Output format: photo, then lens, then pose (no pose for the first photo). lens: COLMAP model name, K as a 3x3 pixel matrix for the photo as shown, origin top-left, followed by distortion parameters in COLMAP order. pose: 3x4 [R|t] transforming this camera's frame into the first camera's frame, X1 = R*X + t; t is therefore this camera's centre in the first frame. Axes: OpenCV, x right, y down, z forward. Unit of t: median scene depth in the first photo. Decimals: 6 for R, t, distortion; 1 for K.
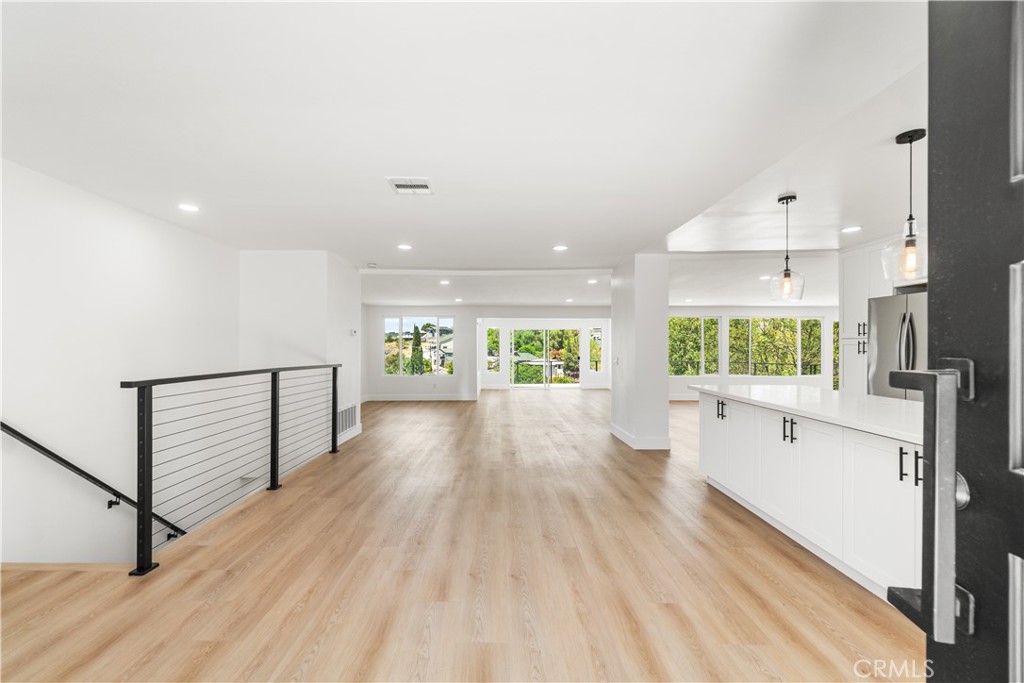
lens RADIAL K [[446.9, 0, 498.3], [0, 446.9, 344.5], [0, 0, 1]] dist [-0.002278, -0.000244]
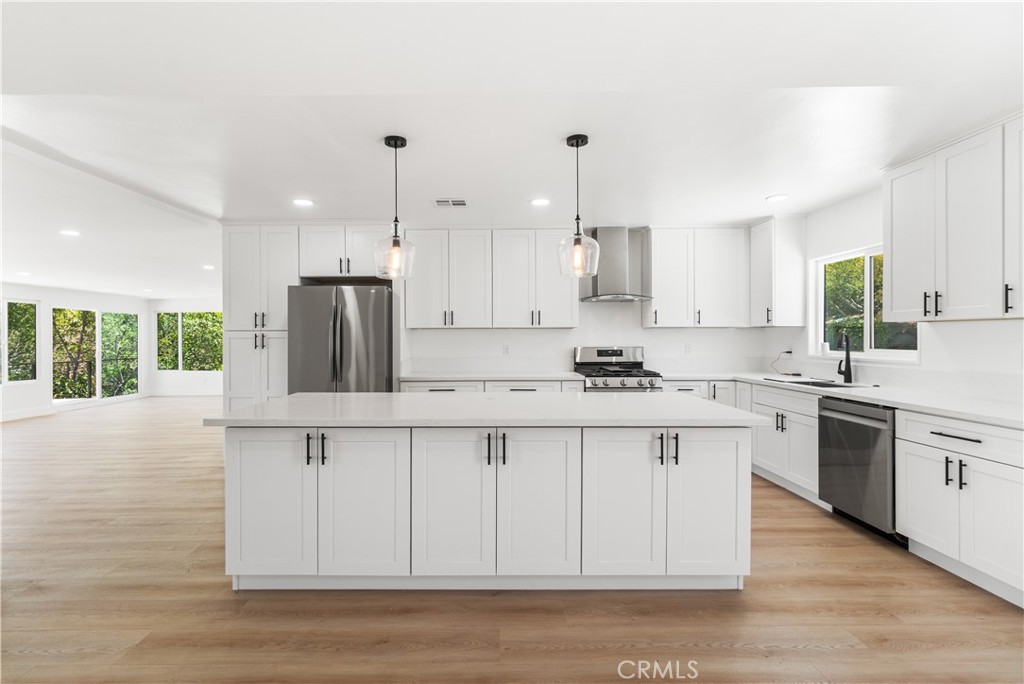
lens RADIAL K [[462.1, 0, 495.9], [0, 462.1, 339.7], [0, 0, 1]] dist [-0.002100, -0.000251]
pose [[-0.007663, -0.006186, 0.999952, -0.037483], [0.001944, 0.999979, 0.006201, -0.000339], [-0.999969, 0.001991, -0.007651, 0.262600]]
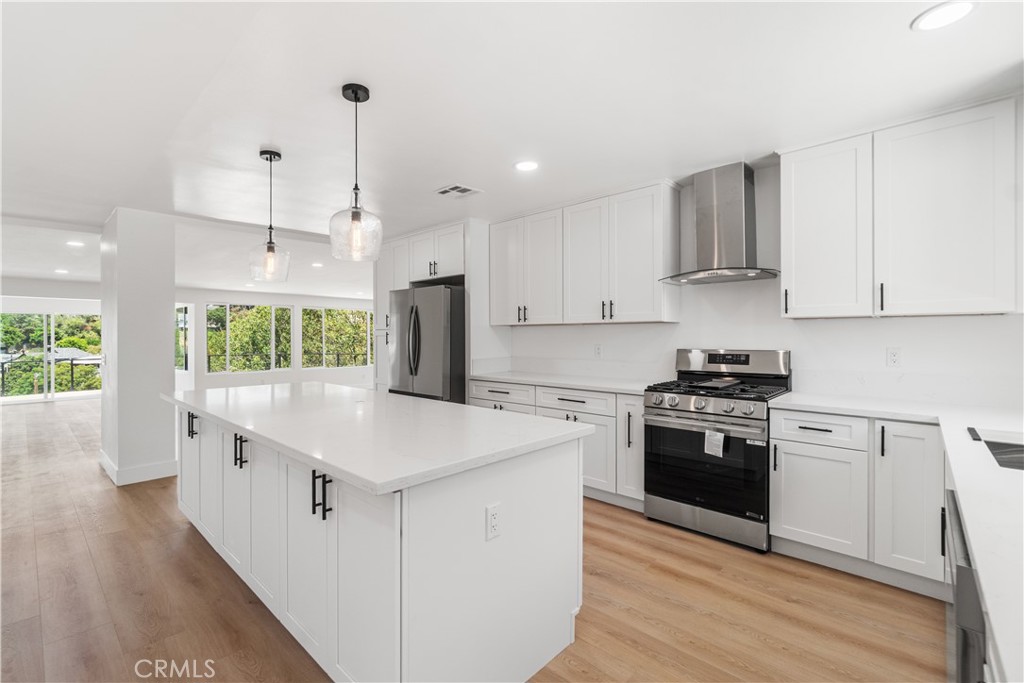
lens RADIAL K [[453.6, 0, 493.7], [0, 453.6, 336.3], [0, 0, 1]] dist [-0.003585, -0.000814]
pose [[0.690251, -0.003451, 0.723562, 0.103964], [0.002378, 0.999994, 0.002501, 0.000062], [-0.723566, -0.000005, 0.690255, 0.045315]]
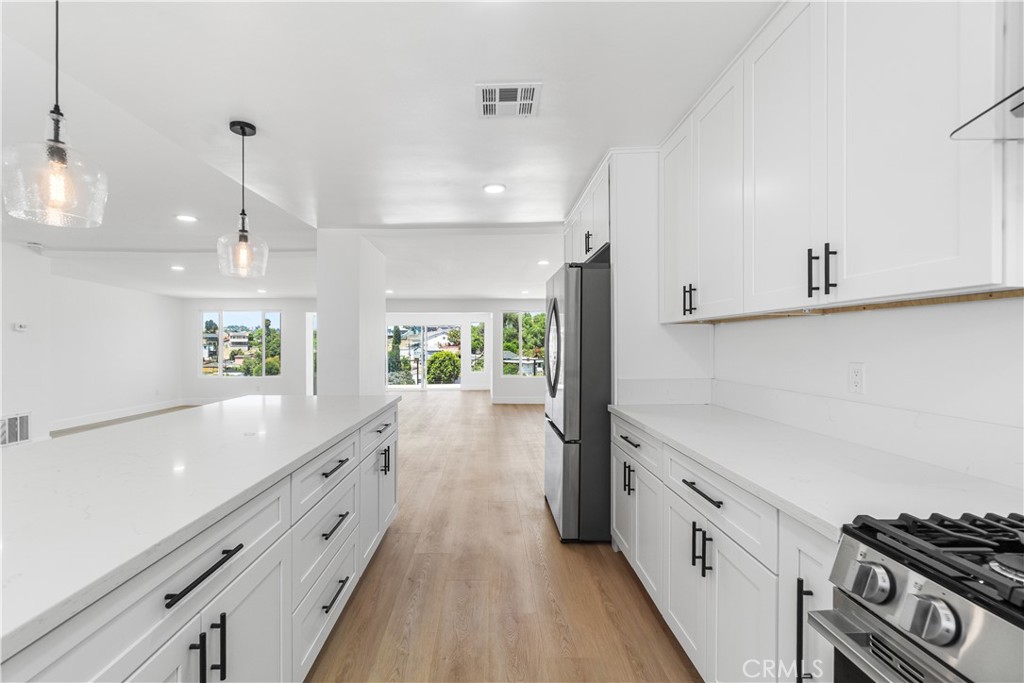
lens RADIAL K [[452.3, 0, 494.0], [0, 452.3, 343.8], [0, 0, 1]] dist [-0.000687, 0.000082]
pose [[0.999906, -0.000769, 0.013659, 0.318951], [0.000725, 0.999995, 0.003223, 0.001190], [-0.013662, -0.003213, 0.999902, 0.094121]]
